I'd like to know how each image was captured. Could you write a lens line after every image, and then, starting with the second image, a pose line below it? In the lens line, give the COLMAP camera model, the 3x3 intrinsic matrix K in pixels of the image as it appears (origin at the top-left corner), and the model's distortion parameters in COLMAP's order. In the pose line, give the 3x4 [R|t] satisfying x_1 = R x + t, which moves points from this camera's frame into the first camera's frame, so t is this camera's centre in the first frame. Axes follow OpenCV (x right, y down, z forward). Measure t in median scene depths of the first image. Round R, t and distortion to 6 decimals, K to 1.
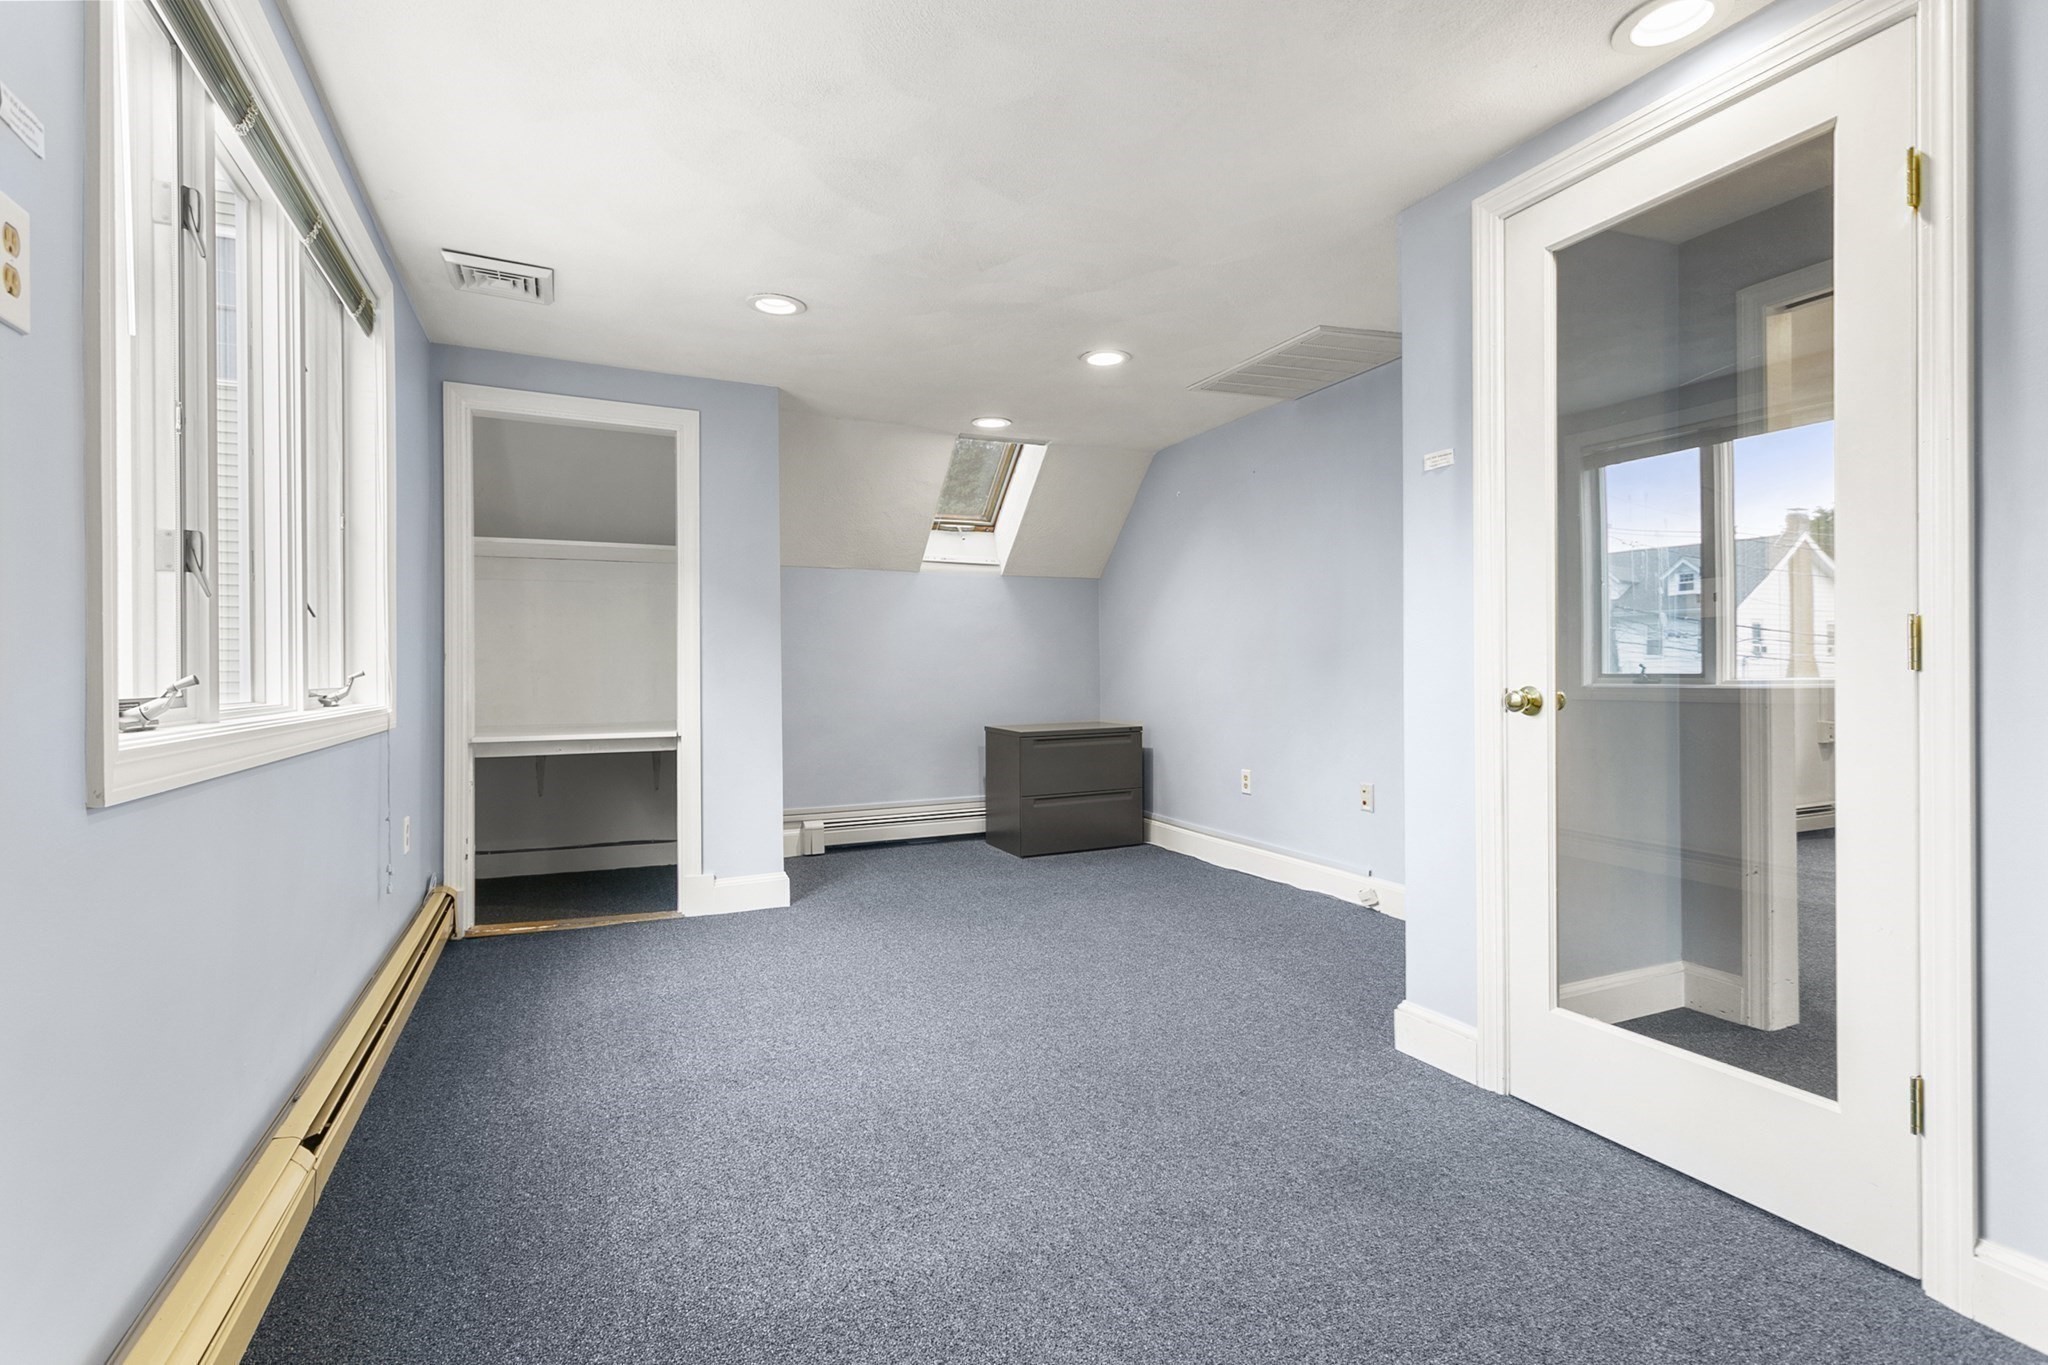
lens RADIAL K [[1001.6, 0, 1024.0], [0, 1001.6, 682.5], [0, 0, 1]] dist [0.000038, 0.000237]
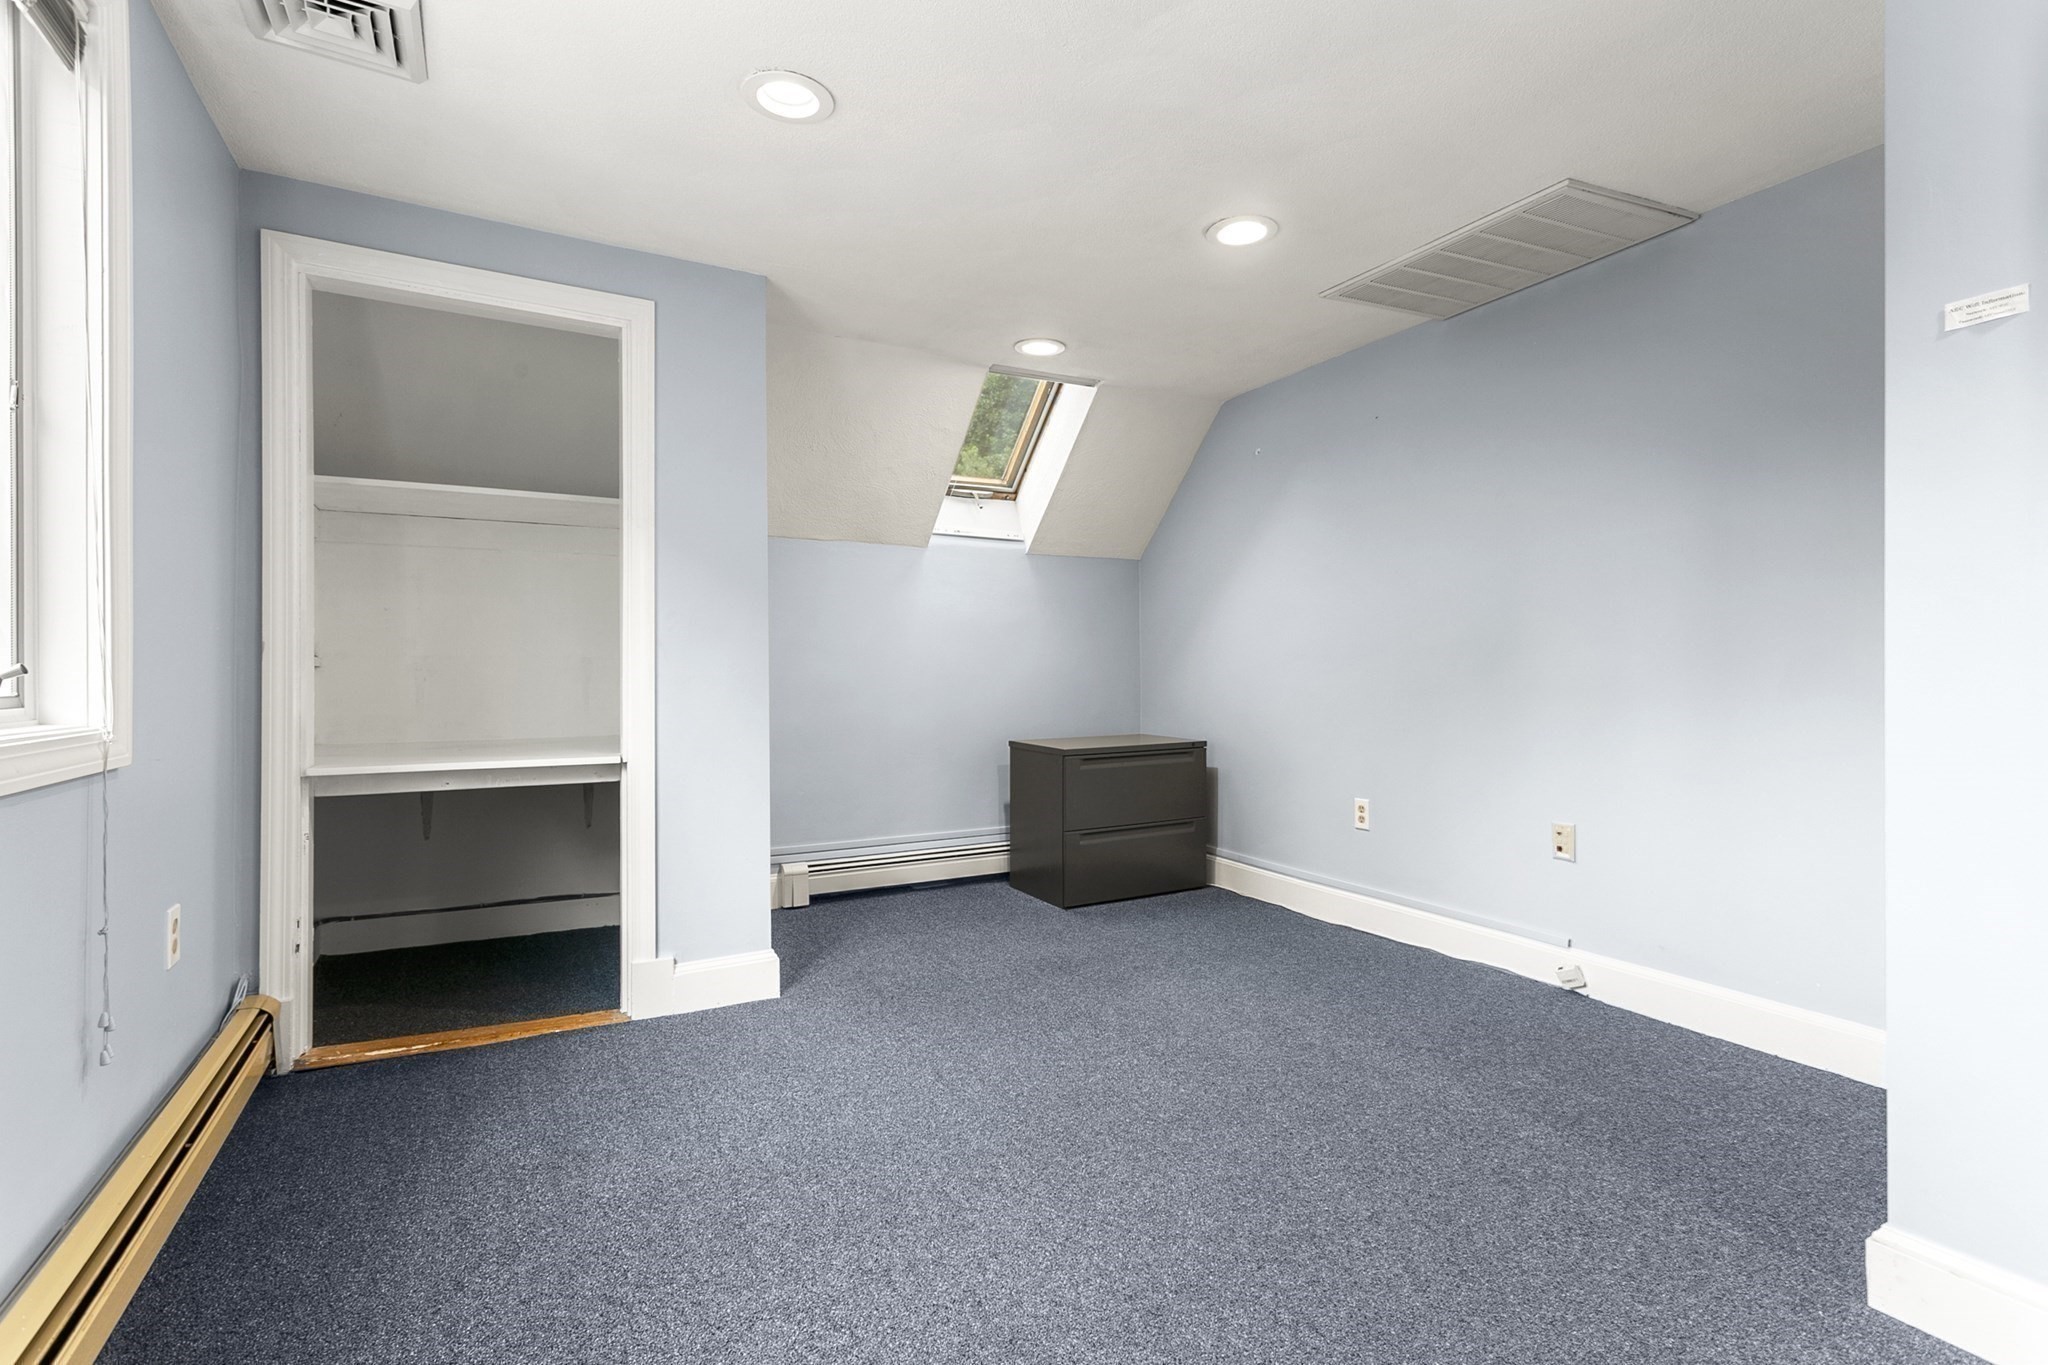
lens RADIAL K [[977.2, 0, 1016.8], [0, 977.2, 683.3], [0, 0, 1]] dist [0.003748, 0.001010]
pose [[0.997726, 0.002671, 0.067342, -0.114306], [-0.002591, 0.999996, -0.001284, -0.001759], [-0.067345, 0.001107, 0.997729, 0.292864]]
